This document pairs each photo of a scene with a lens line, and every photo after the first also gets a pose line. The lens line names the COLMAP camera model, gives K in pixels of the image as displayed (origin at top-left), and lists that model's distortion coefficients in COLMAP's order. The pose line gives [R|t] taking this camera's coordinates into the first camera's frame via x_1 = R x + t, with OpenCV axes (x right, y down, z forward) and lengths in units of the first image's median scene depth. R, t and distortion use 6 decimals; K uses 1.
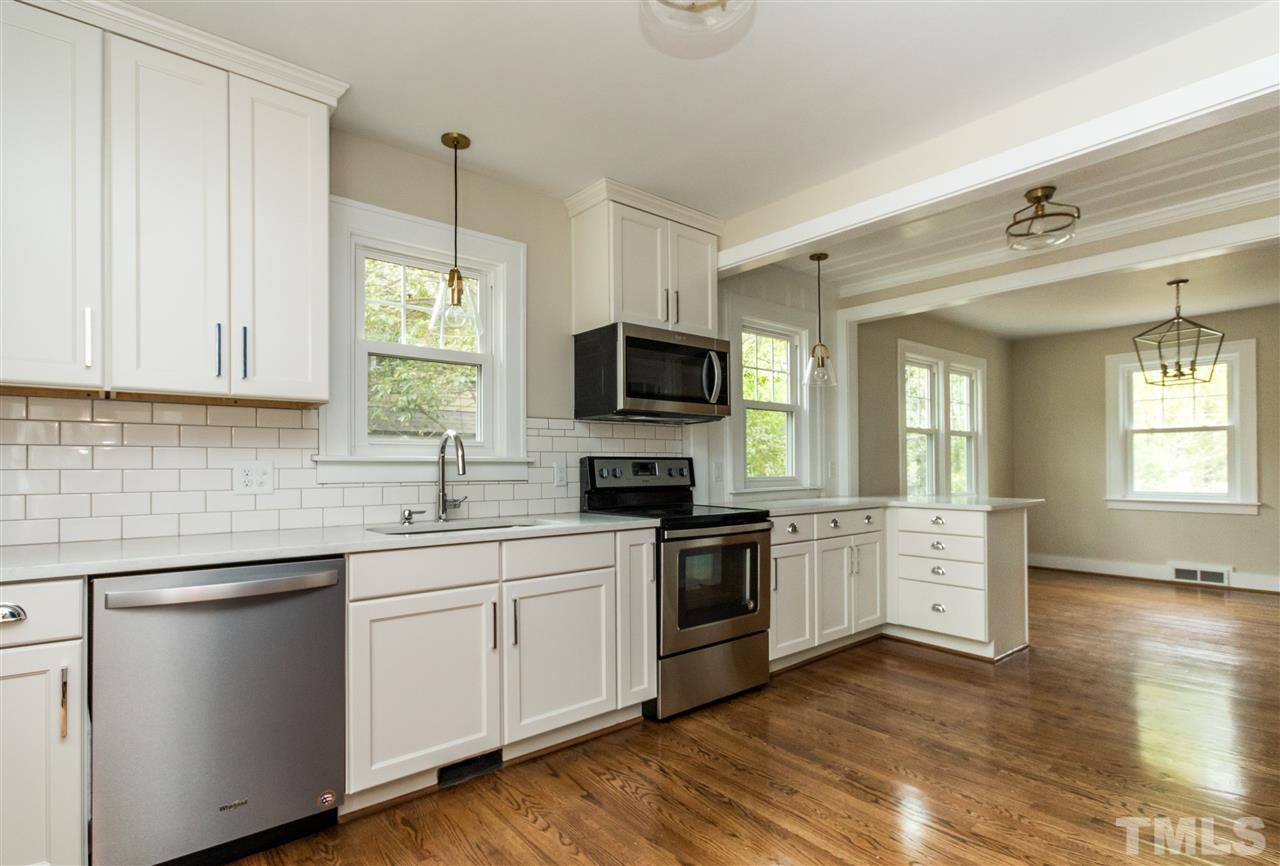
lens RADIAL K [[638.5, 0, 637.2], [0, 638.5, 462.6], [0, 0, 1]] dist [0.049257, 0.000320]
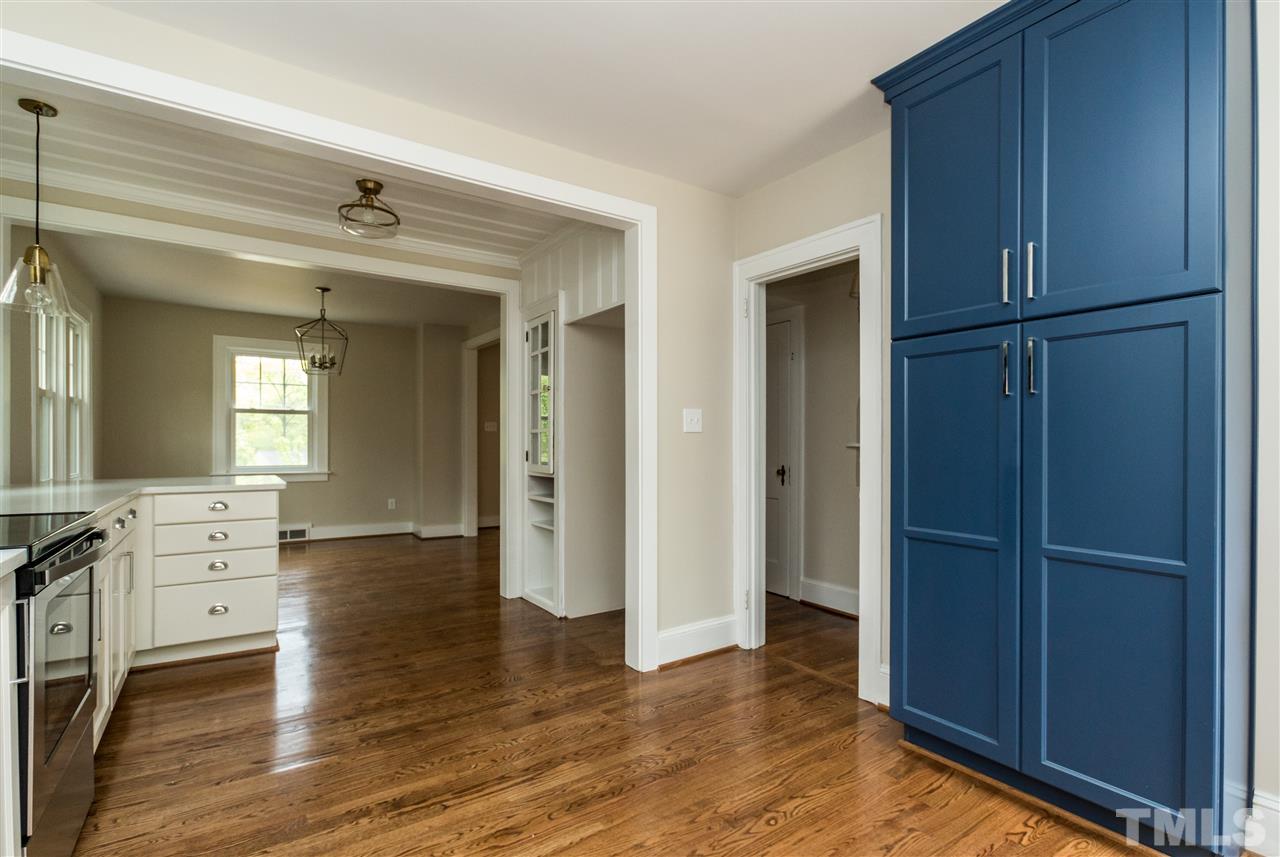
lens RADIAL K [[615.4, 0, 636.3], [0, 615.4, 443.7], [0, 0, 1]] dist [0.003255, 0.000067]
pose [[0.110294, 0.005814, 0.993882, -0.251509], [-0.010291, 0.999936, -0.004707, 0.006814], [-0.993846, -0.009709, 0.110347, 0.347055]]
